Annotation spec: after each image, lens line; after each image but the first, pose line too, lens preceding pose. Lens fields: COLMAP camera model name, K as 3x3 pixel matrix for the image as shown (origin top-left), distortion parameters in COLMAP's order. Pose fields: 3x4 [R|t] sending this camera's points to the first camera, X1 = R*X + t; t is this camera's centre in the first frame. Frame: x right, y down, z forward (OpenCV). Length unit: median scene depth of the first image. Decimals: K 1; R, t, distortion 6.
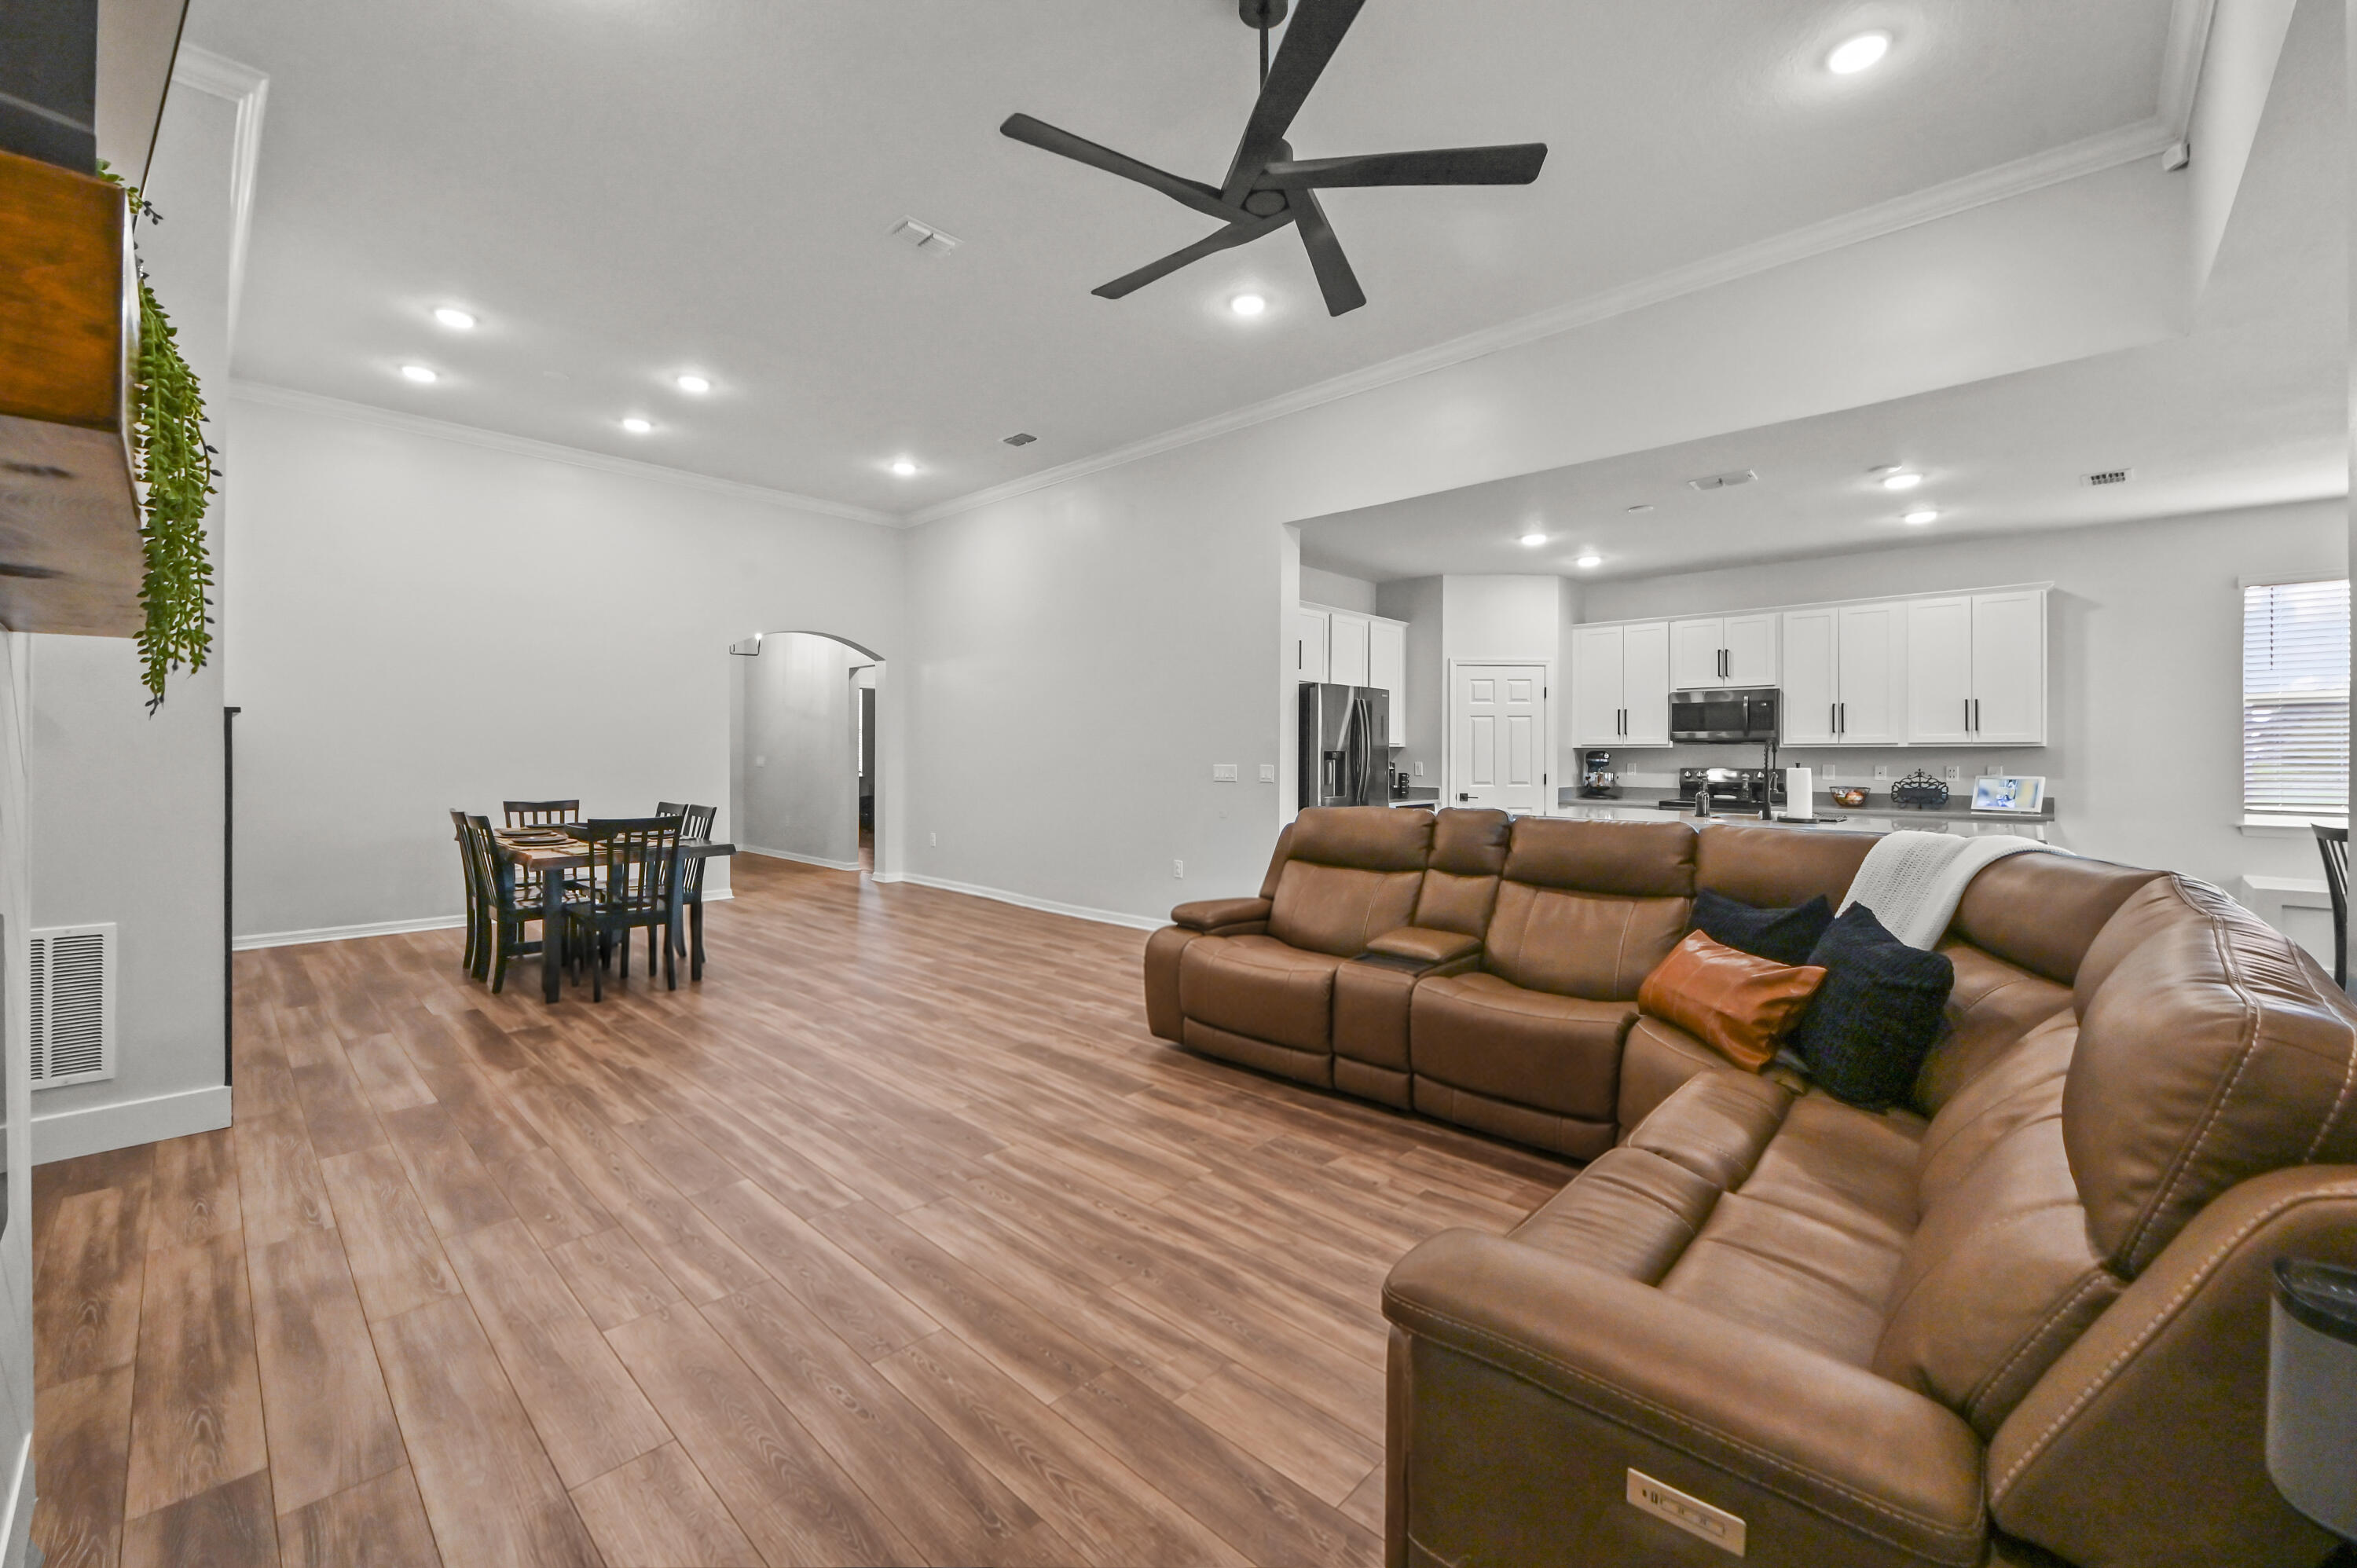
lens RADIAL K [[943.5, 0, 1182.1], [0, 943.5, 757.8], [0, 0, 1]] dist [-0.002006, -0.000191]
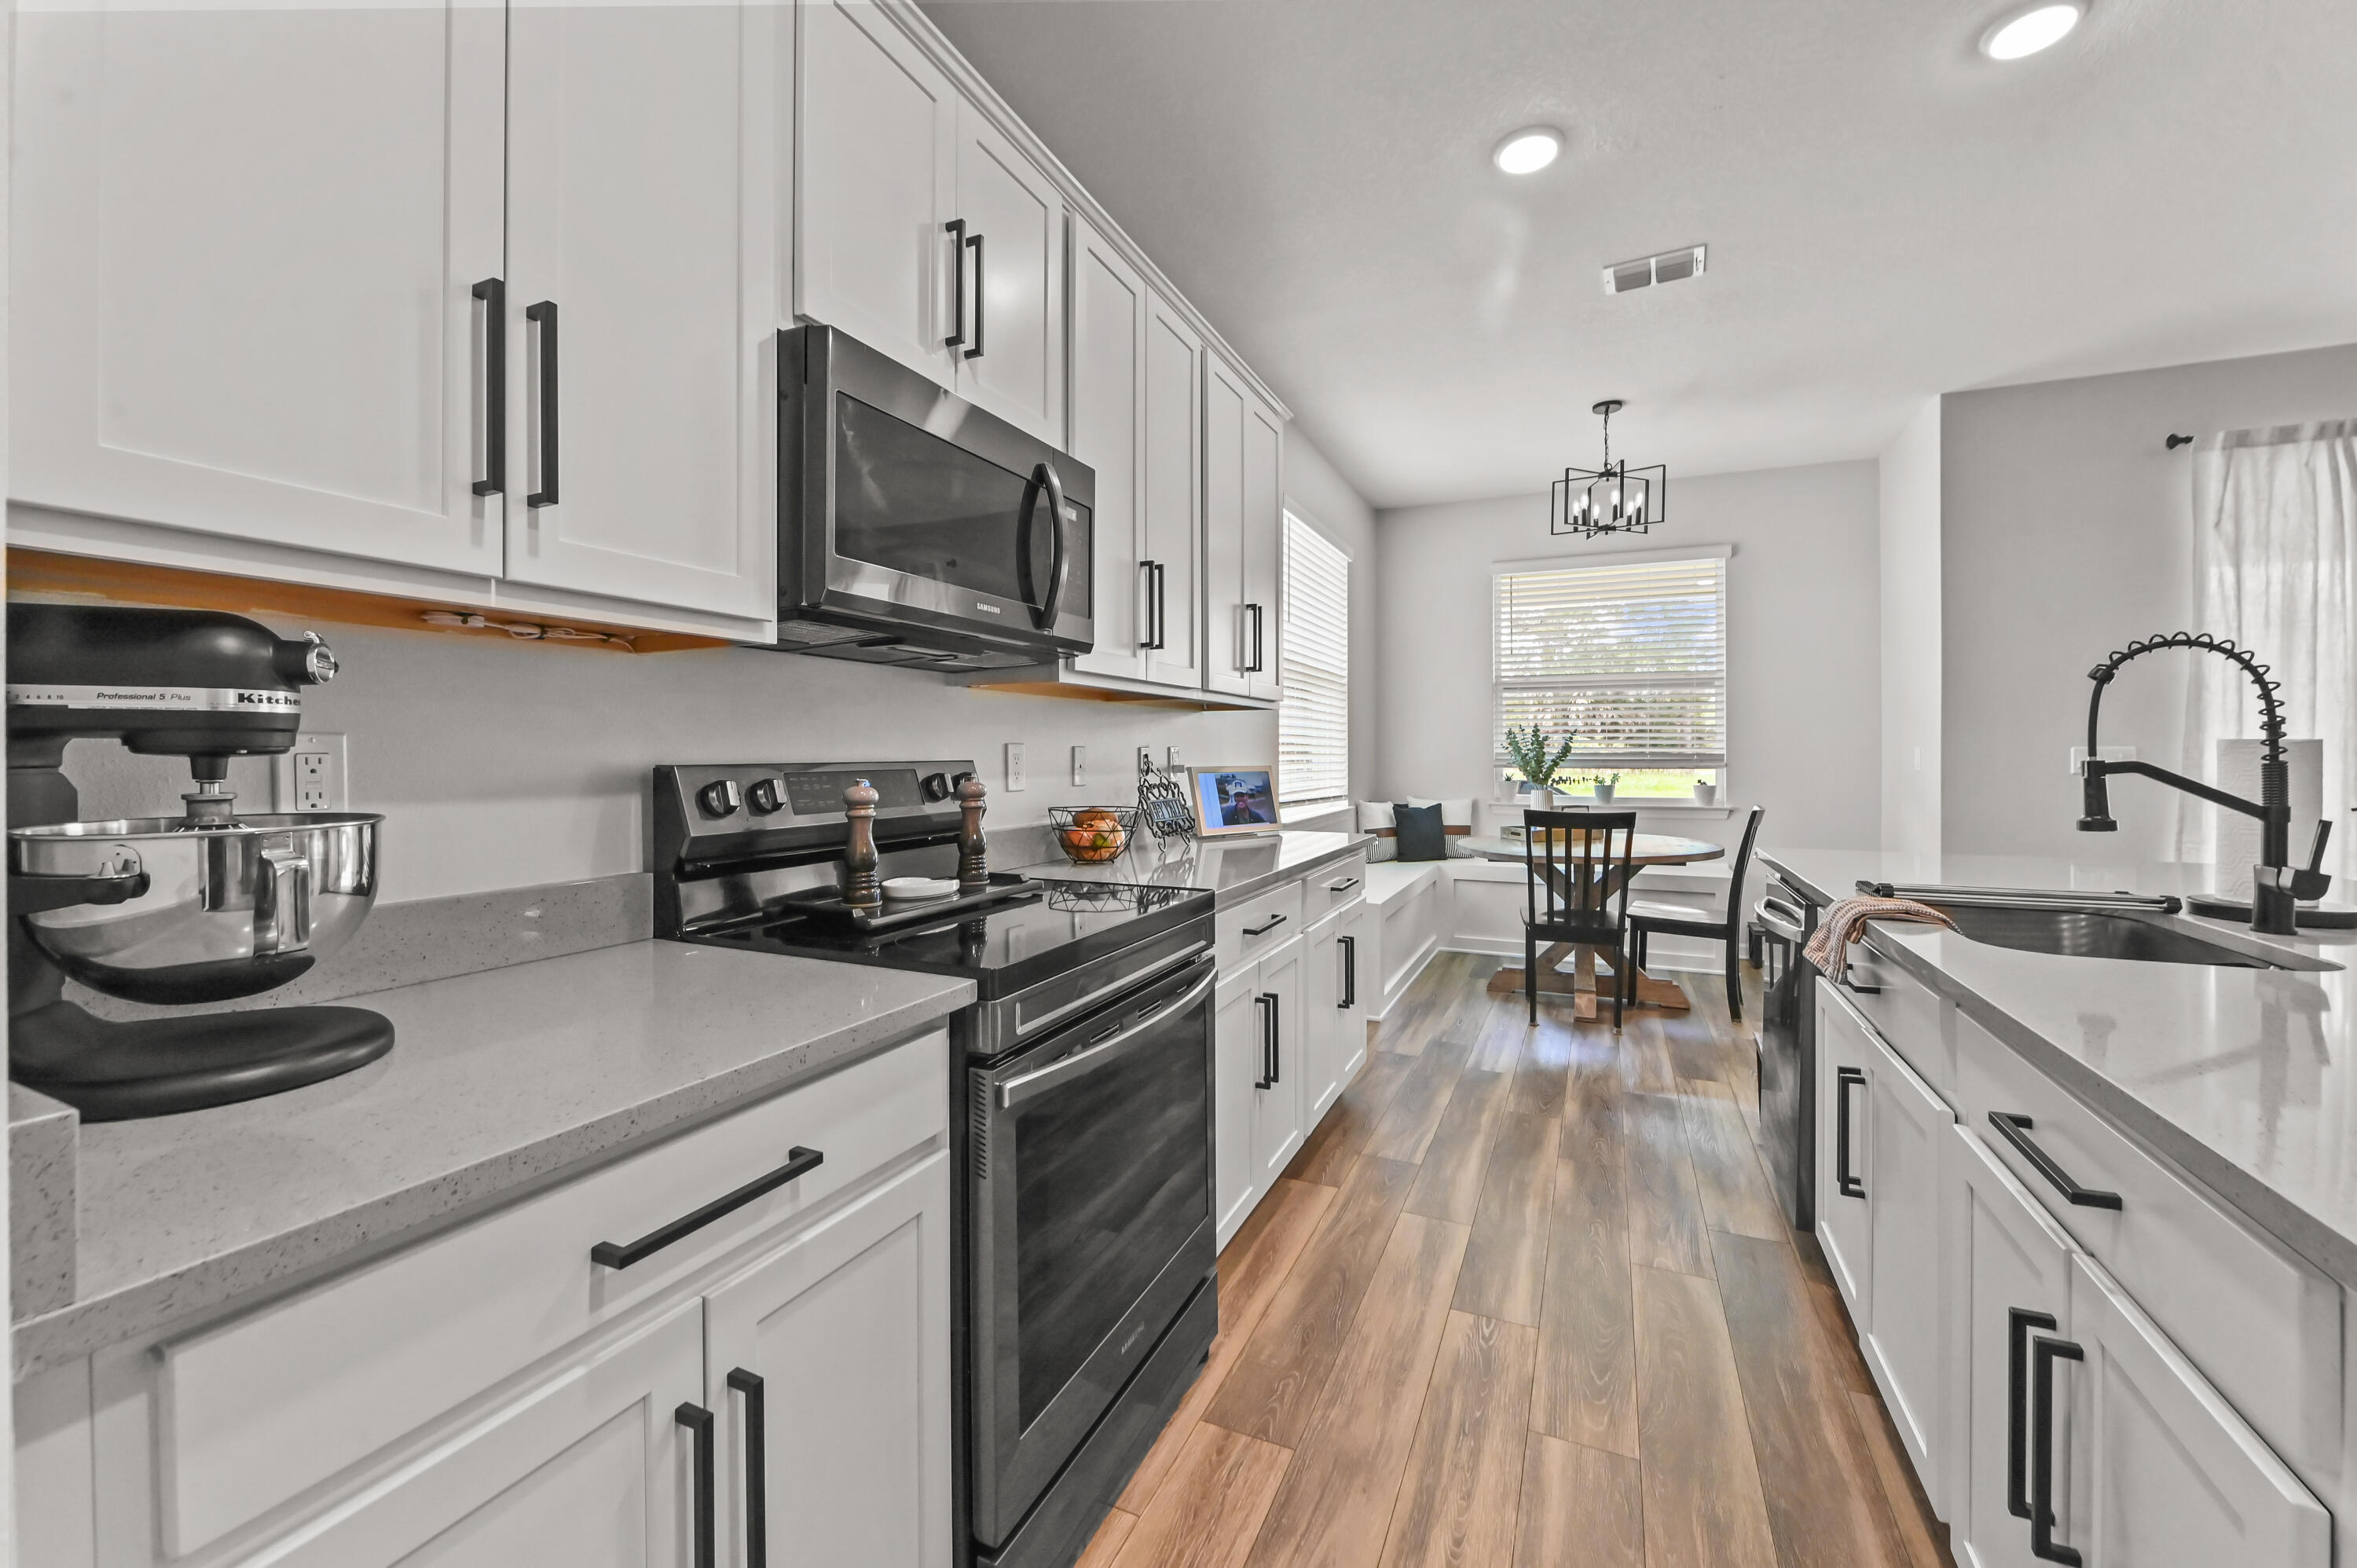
lens RADIAL K [[943.5, 0, 1182.1], [0, 943.5, 757.8], [0, 0, 1]] dist [-0.002006, -0.000191]
pose [[-0.333481, -0.006093, 0.942737, 0.366079], [0.007844, 0.999927, 0.009237, 0.009693], [-0.942724, 0.010475, -0.333409, 1.090908]]
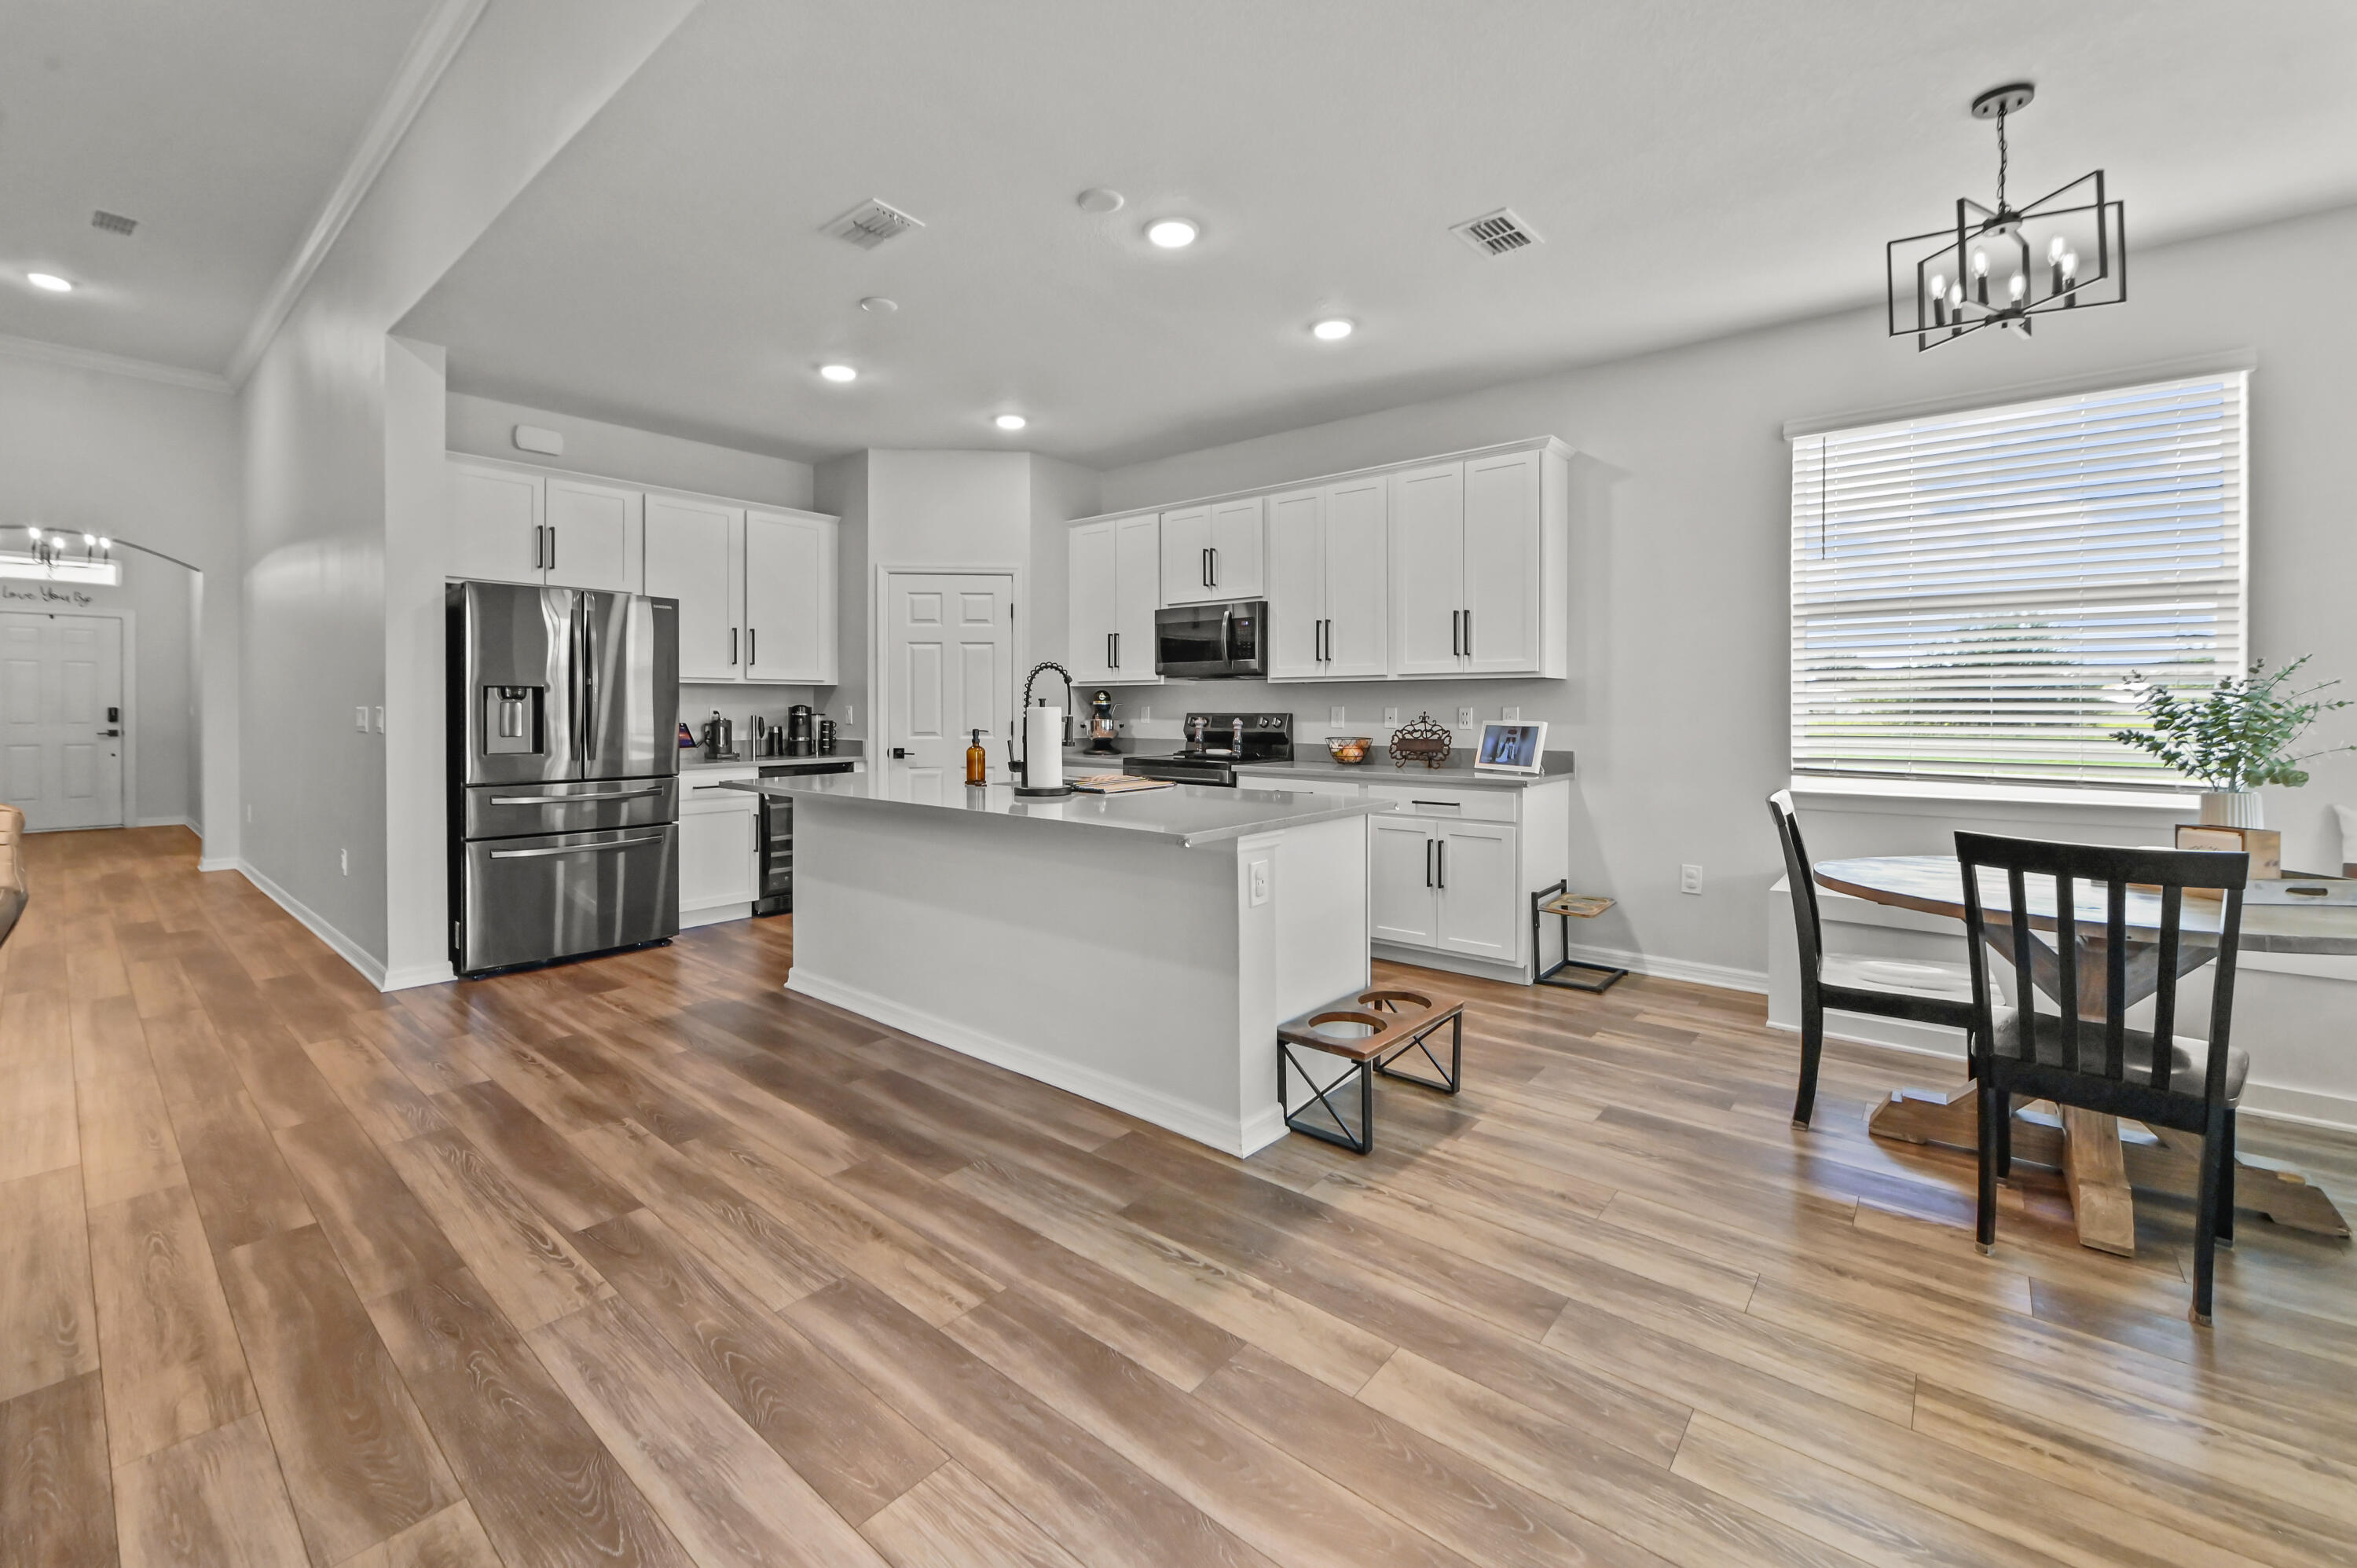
lens RADIAL K [[954.9, 0, 1207.0], [0, 954.9, 710.9], [0, 0, 1]] dist [-0.001345, -0.000080]
pose [[0.998321, -0.002903, 0.057843, 0.564111], [0.002789, 0.999994, 0.002052, 0.008843], [-0.057849, -0.001887, 0.998324, 0.287192]]
